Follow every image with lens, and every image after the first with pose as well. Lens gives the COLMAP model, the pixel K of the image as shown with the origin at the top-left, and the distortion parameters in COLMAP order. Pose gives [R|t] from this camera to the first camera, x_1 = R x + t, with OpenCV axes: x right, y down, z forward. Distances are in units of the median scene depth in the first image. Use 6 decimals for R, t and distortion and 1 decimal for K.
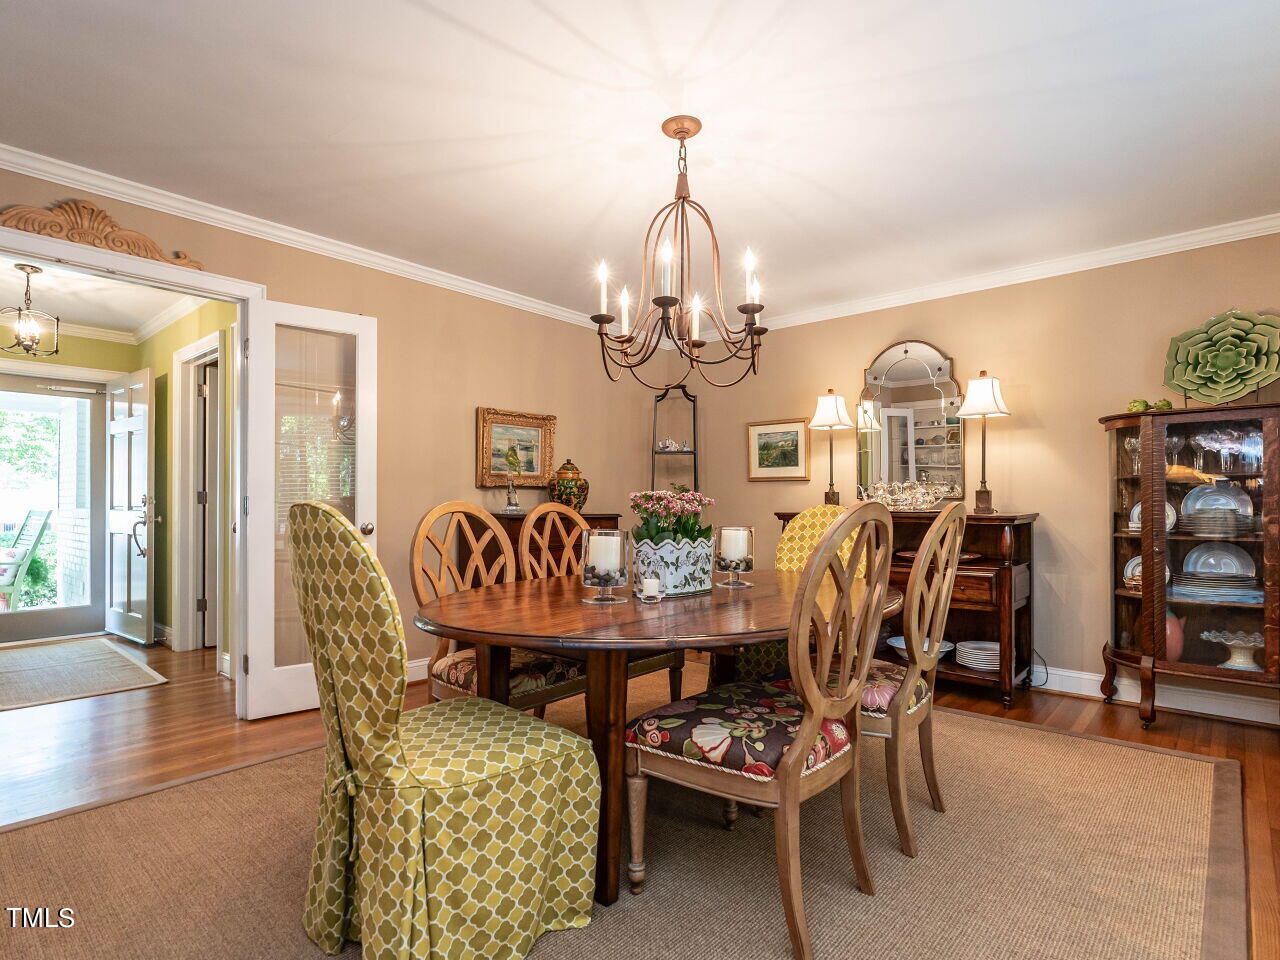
lens RADIAL K [[683.0, 0, 642.2], [0, 683.0, 489.8], [0, 0, 1]] dist [-0.004503, 0.000079]
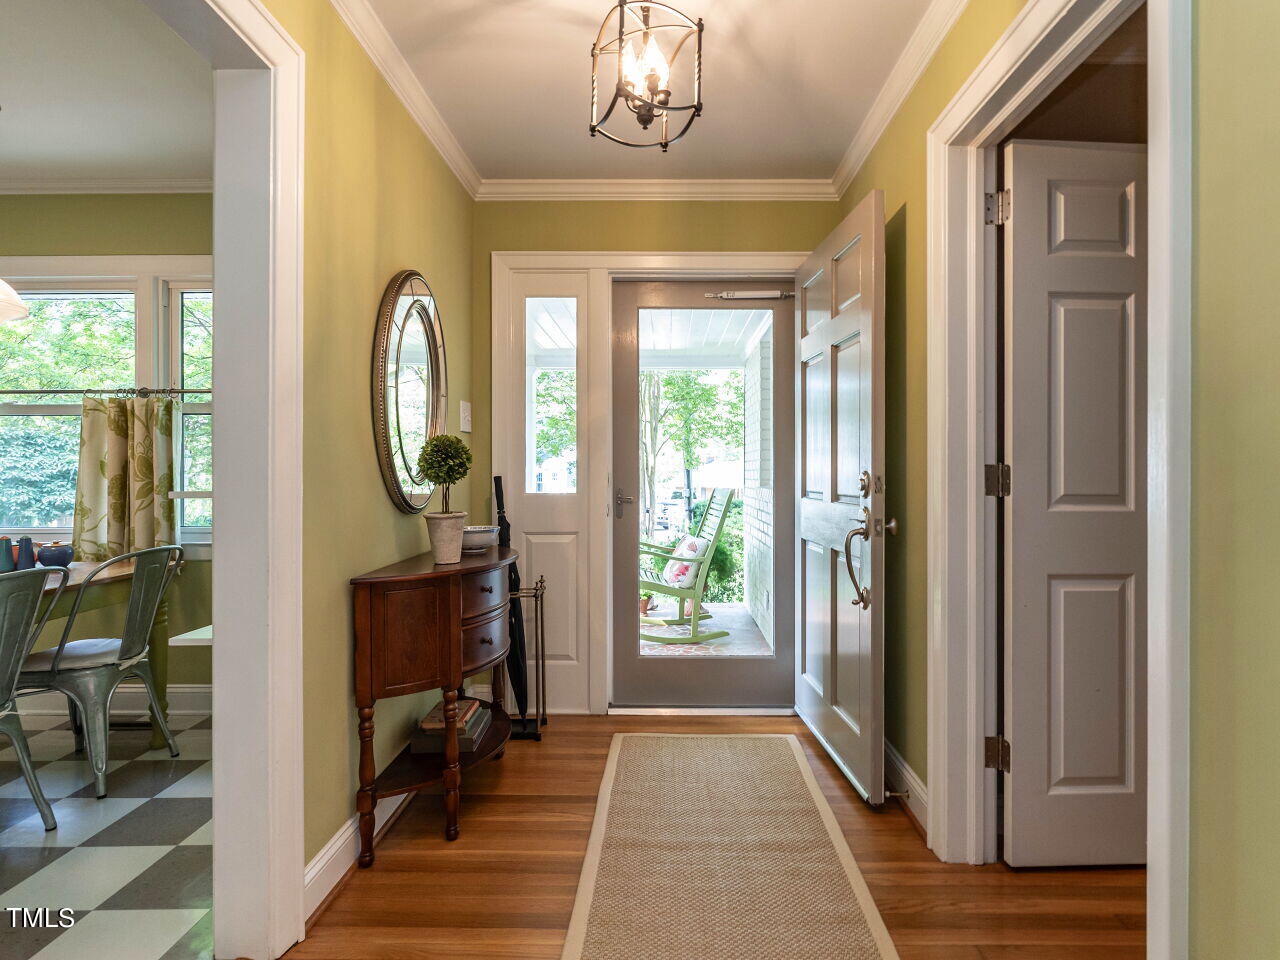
lens RADIAL K [[683.0, 0, 646.2], [0, 683.0, 474.2], [0, 0, 1]] dist [-0.004503, 0.000079]
pose [[0.642348, 0.008863, -0.766361, -0.461241], [0.006173, 0.999841, 0.016738, 0.000512], [0.766388, -0.015482, 0.642192, 0.576798]]
